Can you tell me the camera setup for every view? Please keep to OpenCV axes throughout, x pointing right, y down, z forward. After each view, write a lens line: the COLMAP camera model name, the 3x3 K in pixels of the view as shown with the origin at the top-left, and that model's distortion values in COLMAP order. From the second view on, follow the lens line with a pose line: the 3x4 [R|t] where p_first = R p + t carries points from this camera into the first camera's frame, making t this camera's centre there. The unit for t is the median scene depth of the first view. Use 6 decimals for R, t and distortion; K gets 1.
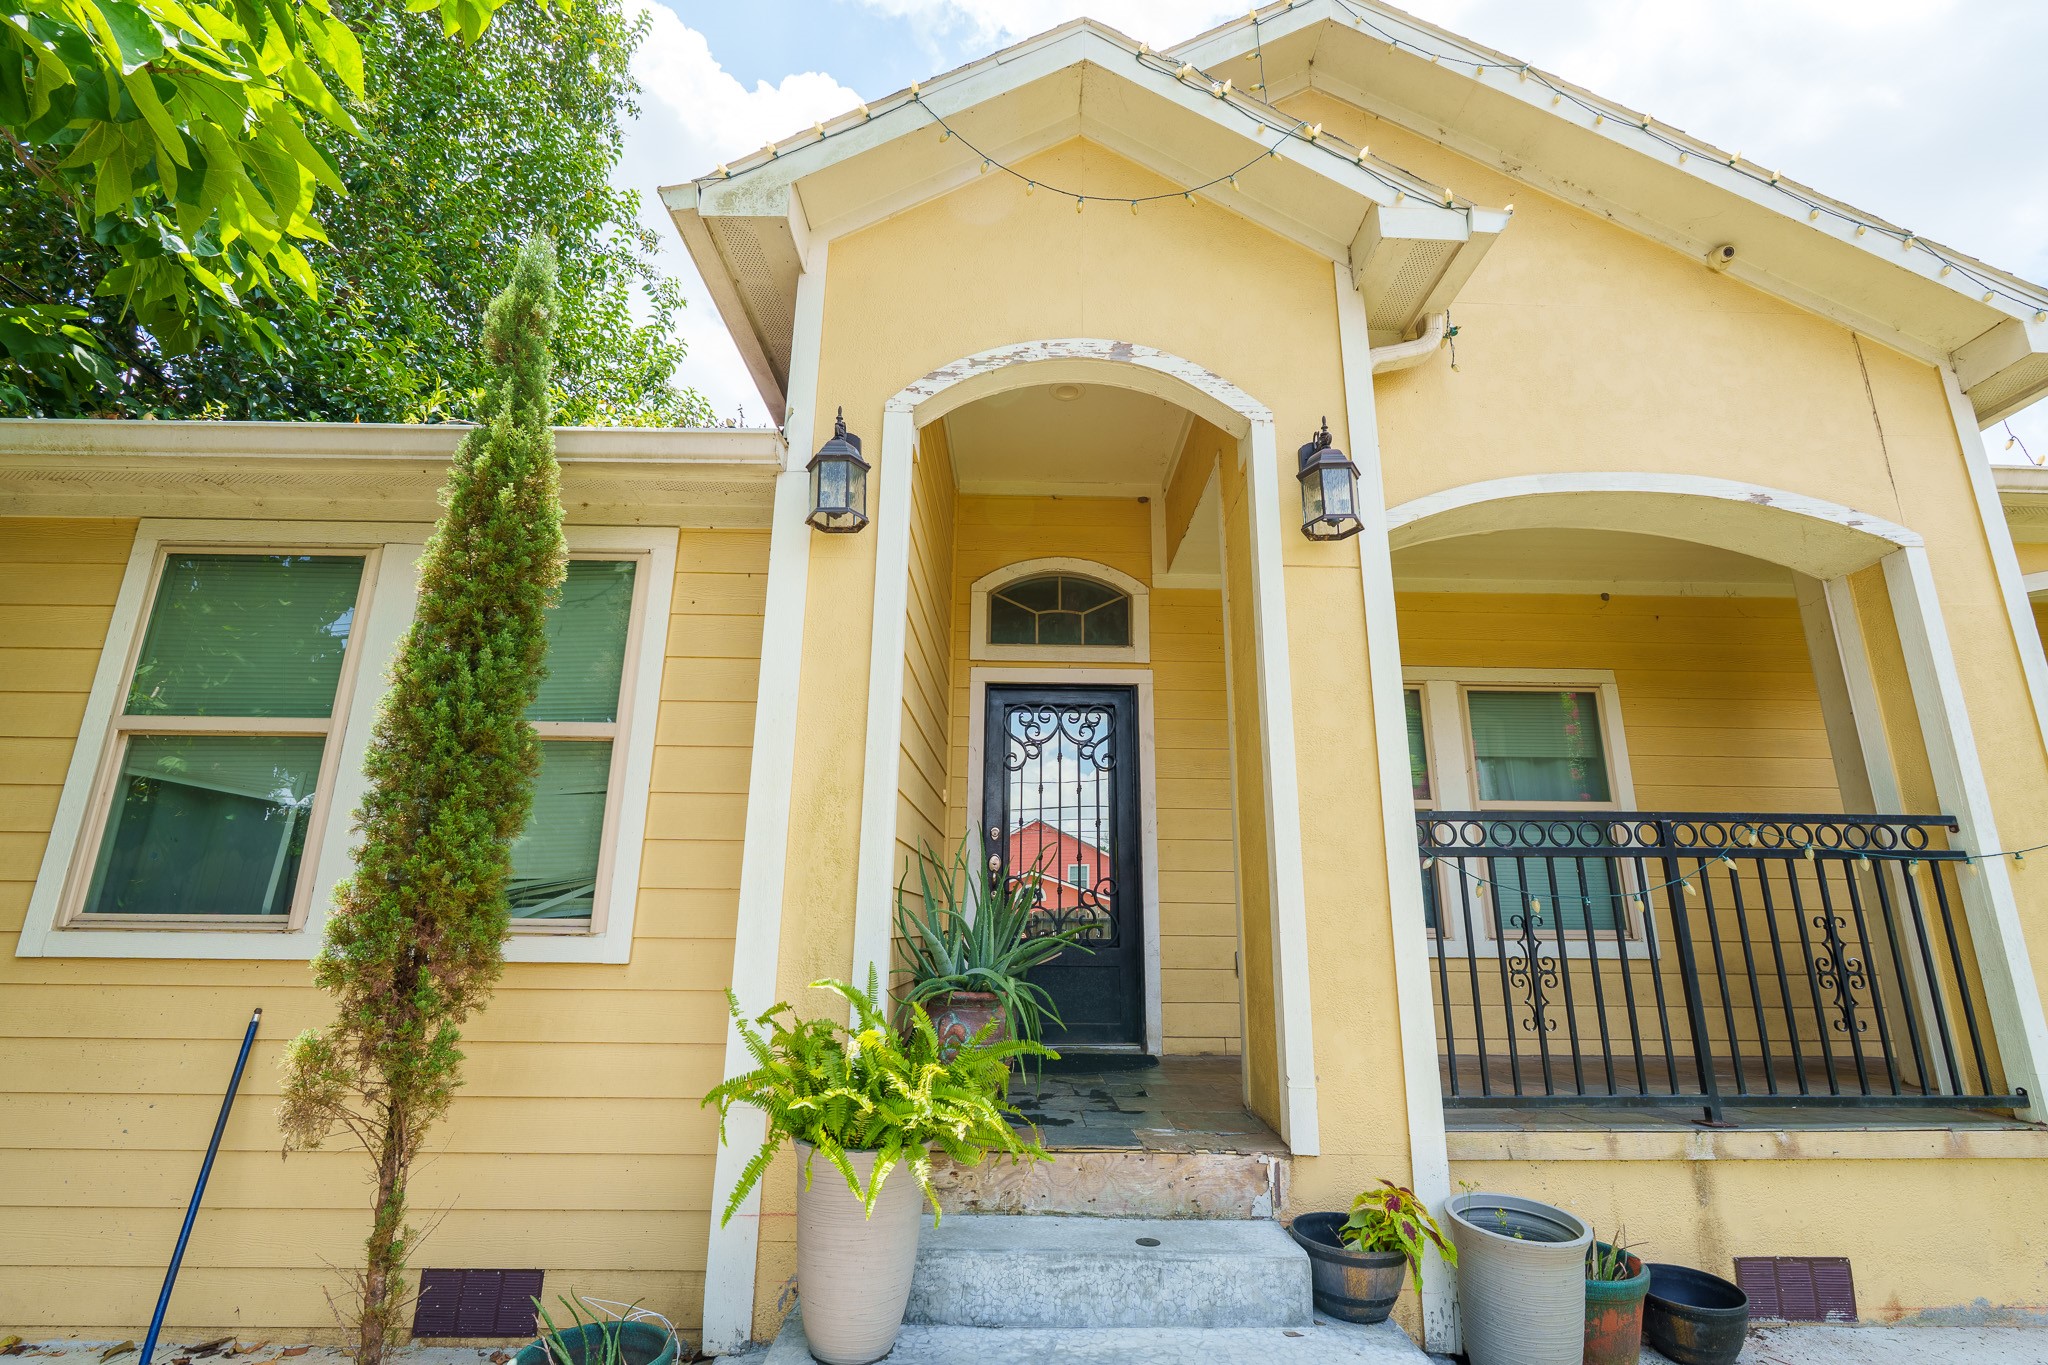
lens RADIAL K [[904.8, 0, 1033.8], [0, 904.8, 688.8], [0, 0, 1]] dist [-0.004885, 0.000295]
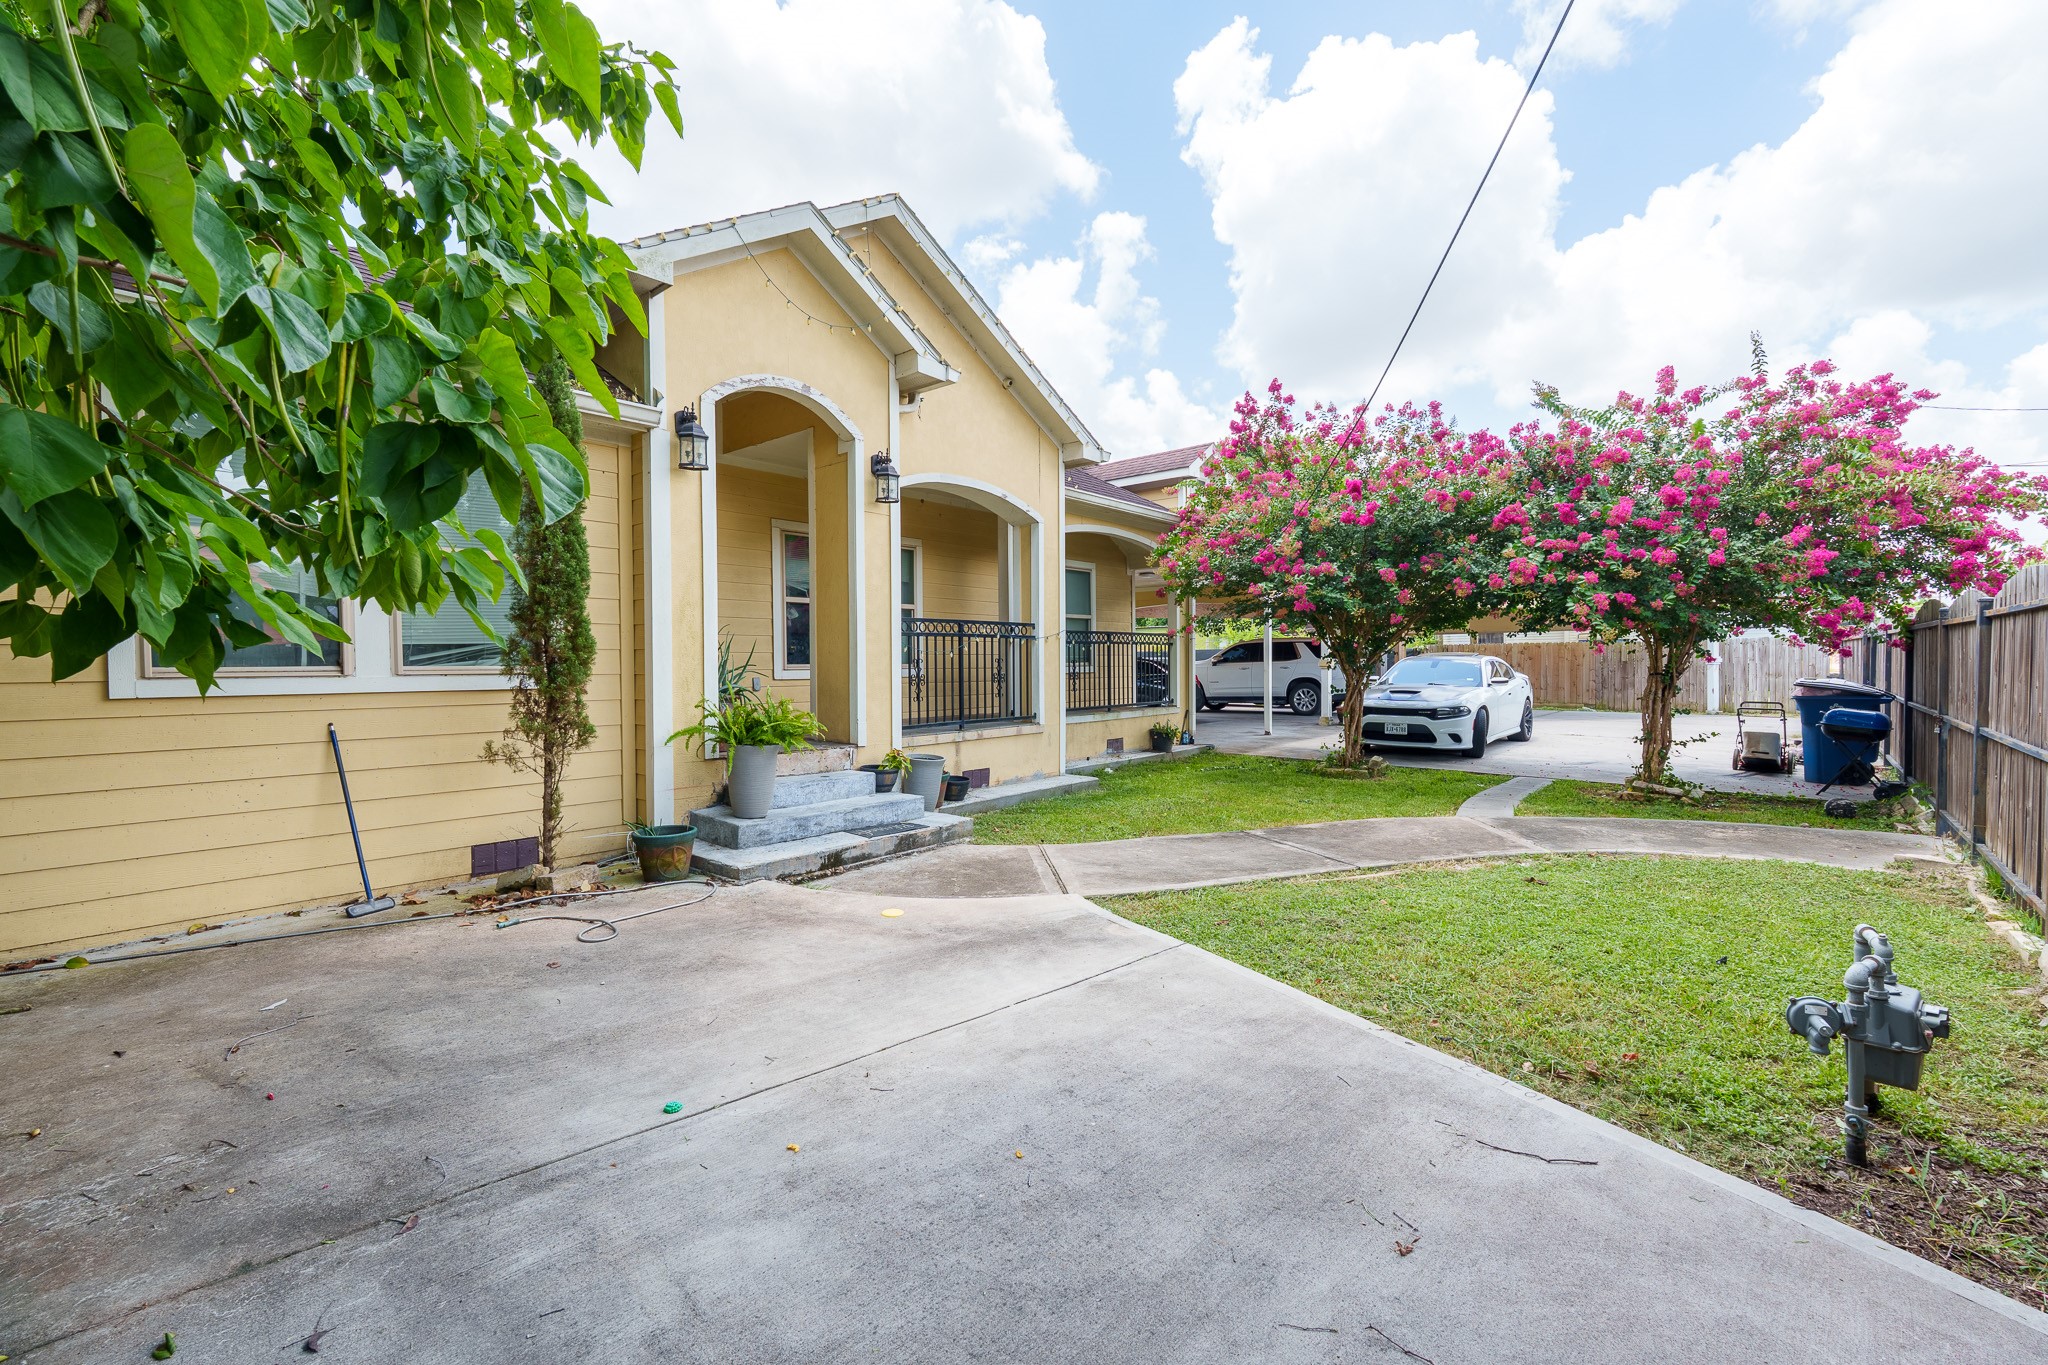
lens RADIAL K [[887.5, 0, 1024.0], [0, 887.5, 682.5], [0, 0, 1]] dist [-0.001672, -0.000309]
pose [[0.660665, -0.028973, 0.750121, -1.126280], [-0.180769, 0.963710, 0.196434, -0.227804], [-0.728590, -0.265375, 0.631452, -0.807138]]
